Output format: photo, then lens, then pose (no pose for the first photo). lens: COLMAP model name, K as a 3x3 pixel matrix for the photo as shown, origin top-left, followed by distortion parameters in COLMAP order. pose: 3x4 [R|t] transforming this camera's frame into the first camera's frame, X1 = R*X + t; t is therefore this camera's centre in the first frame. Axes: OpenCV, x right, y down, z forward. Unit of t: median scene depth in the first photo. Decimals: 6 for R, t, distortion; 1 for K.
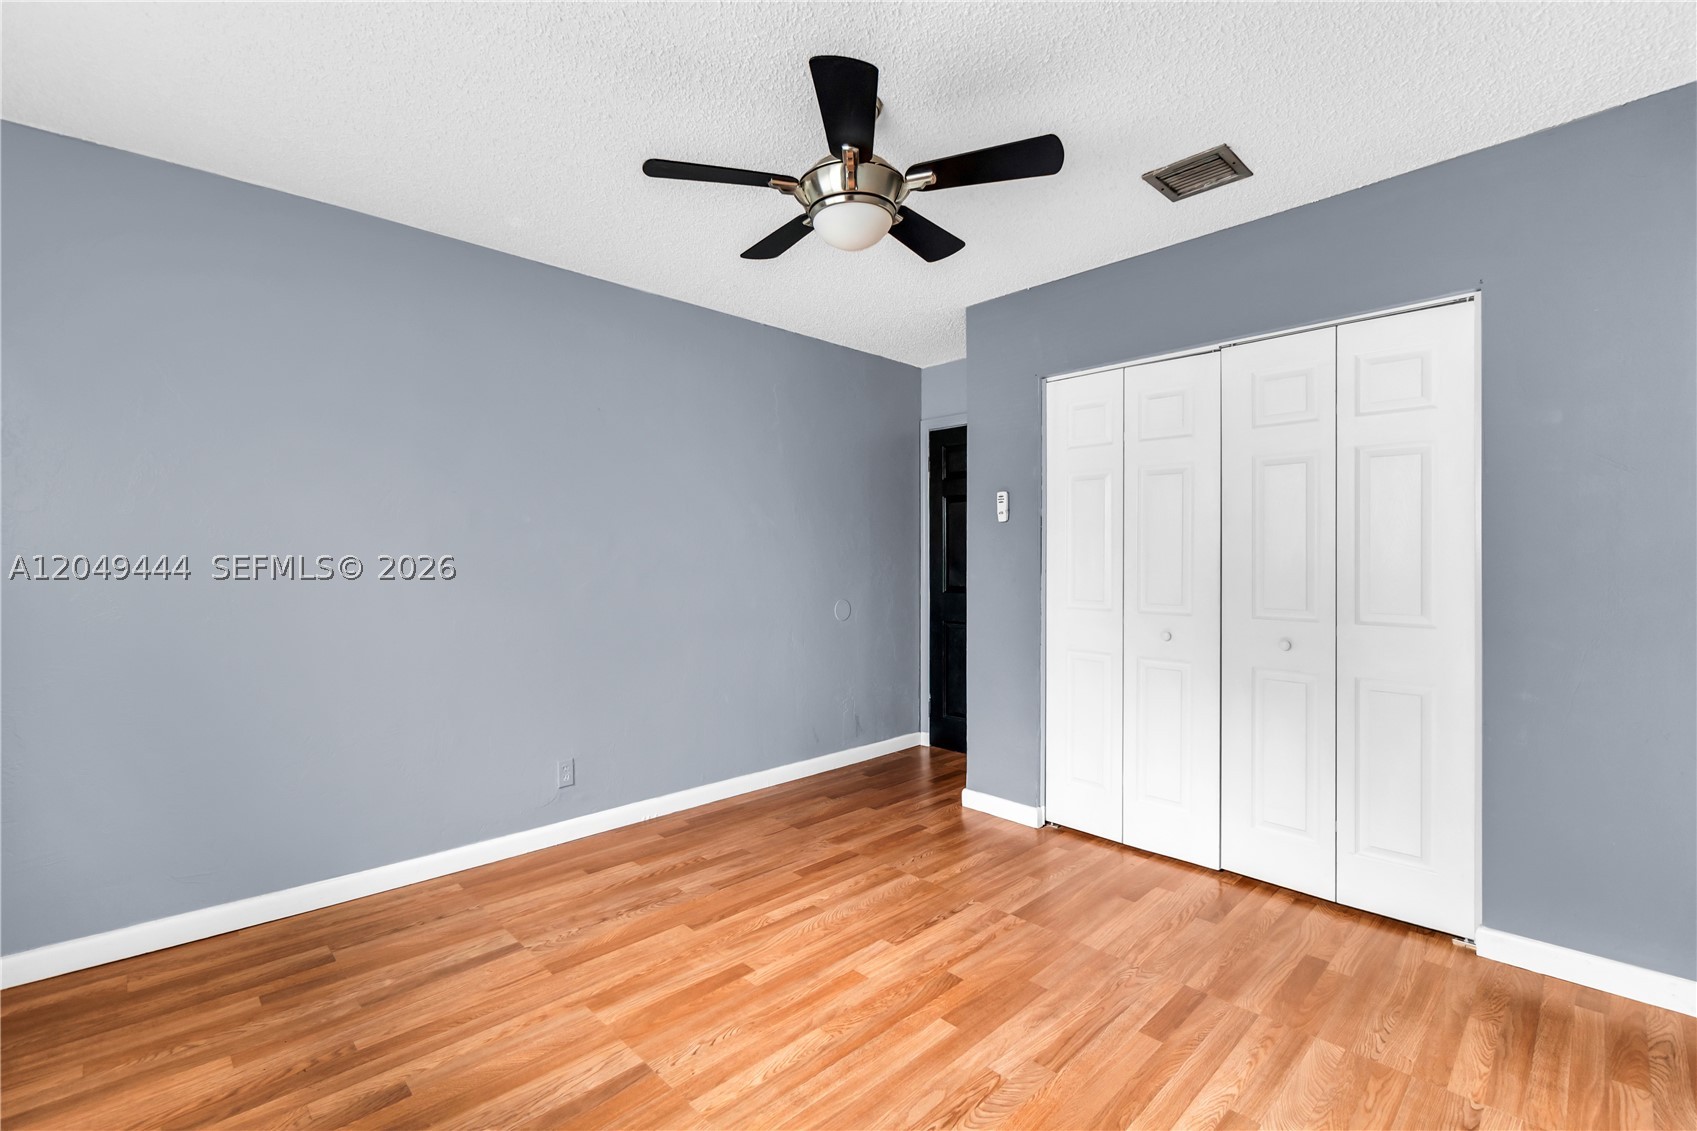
lens RADIAL K [[739.3, 0, 842.0], [0, 739.3, 558.7], [0, 0, 1]] dist [-0.003862, 0.002054]
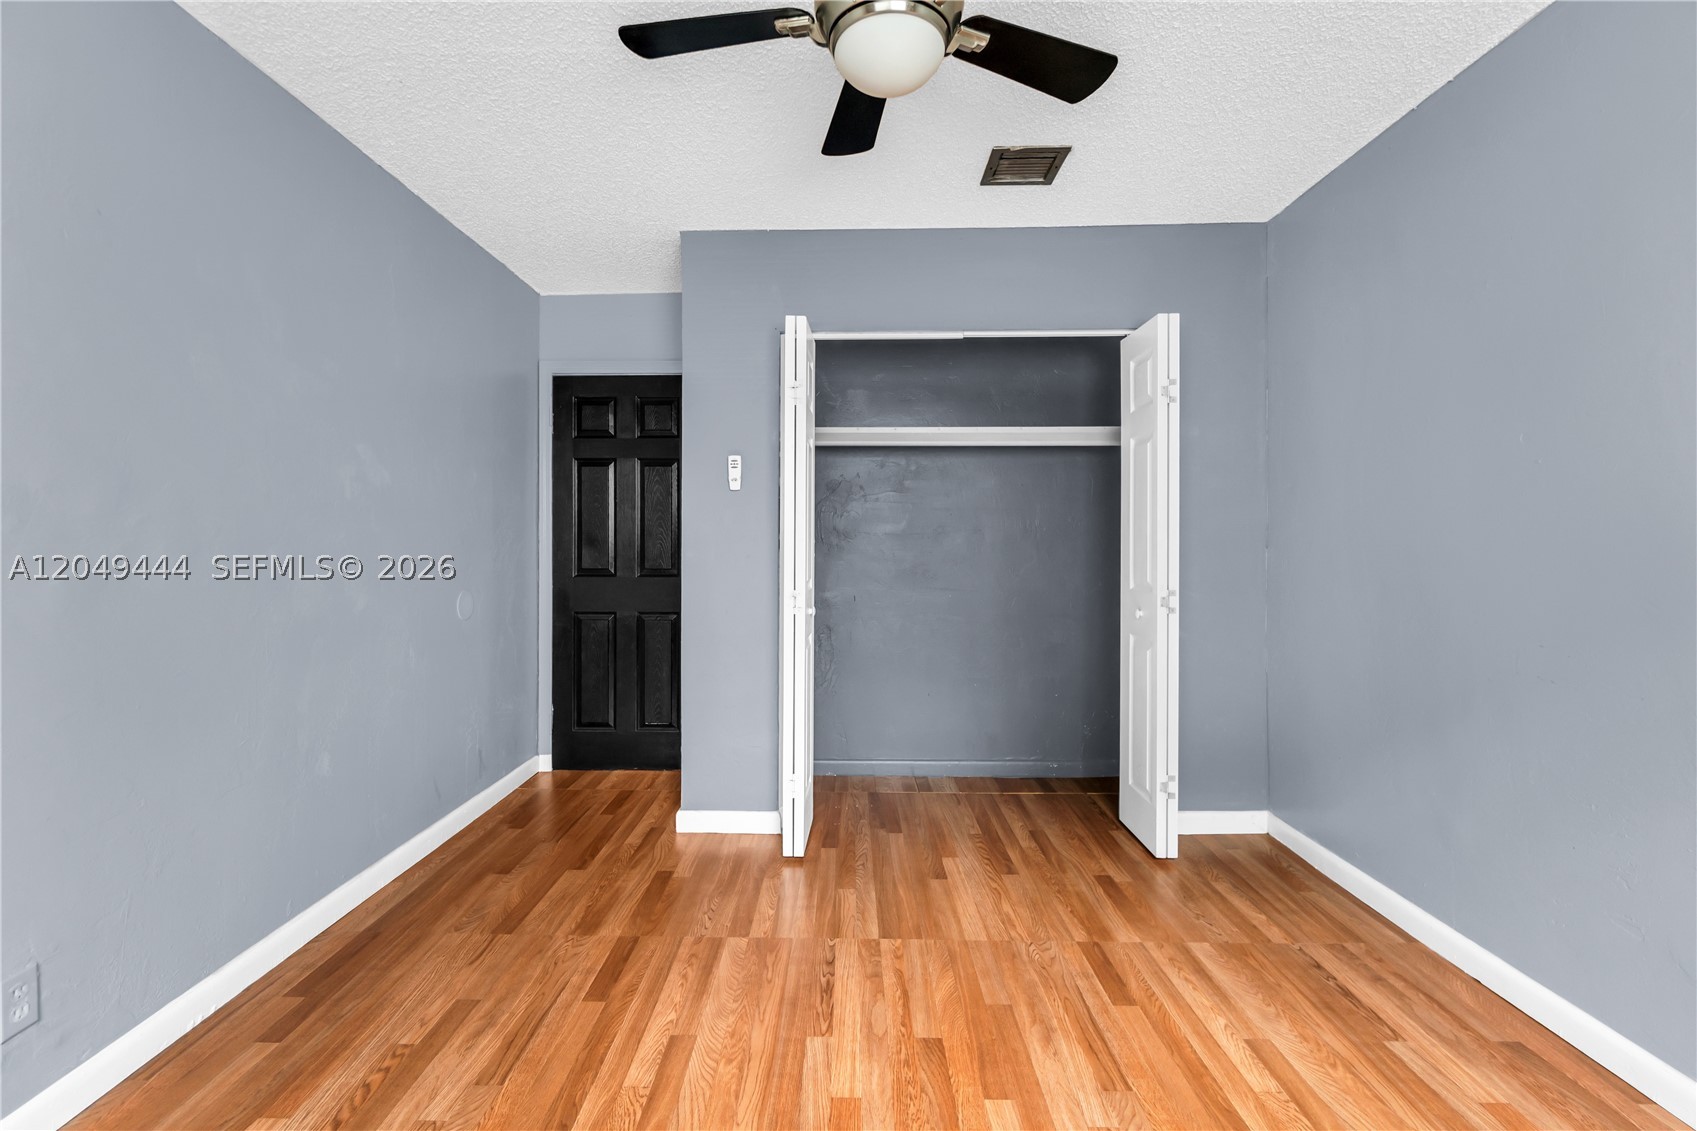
lens RADIAL K [[739.3, 0, 821.8], [0, 739.3, 545.9], [0, 0, 1]] dist [-0.003862, 0.002054]
pose [[0.715170, -0.016688, 0.698751, -0.398667], [0.003631, 0.999790, 0.020161, -0.004609], [-0.698941, -0.011882, 0.715081, 0.394124]]
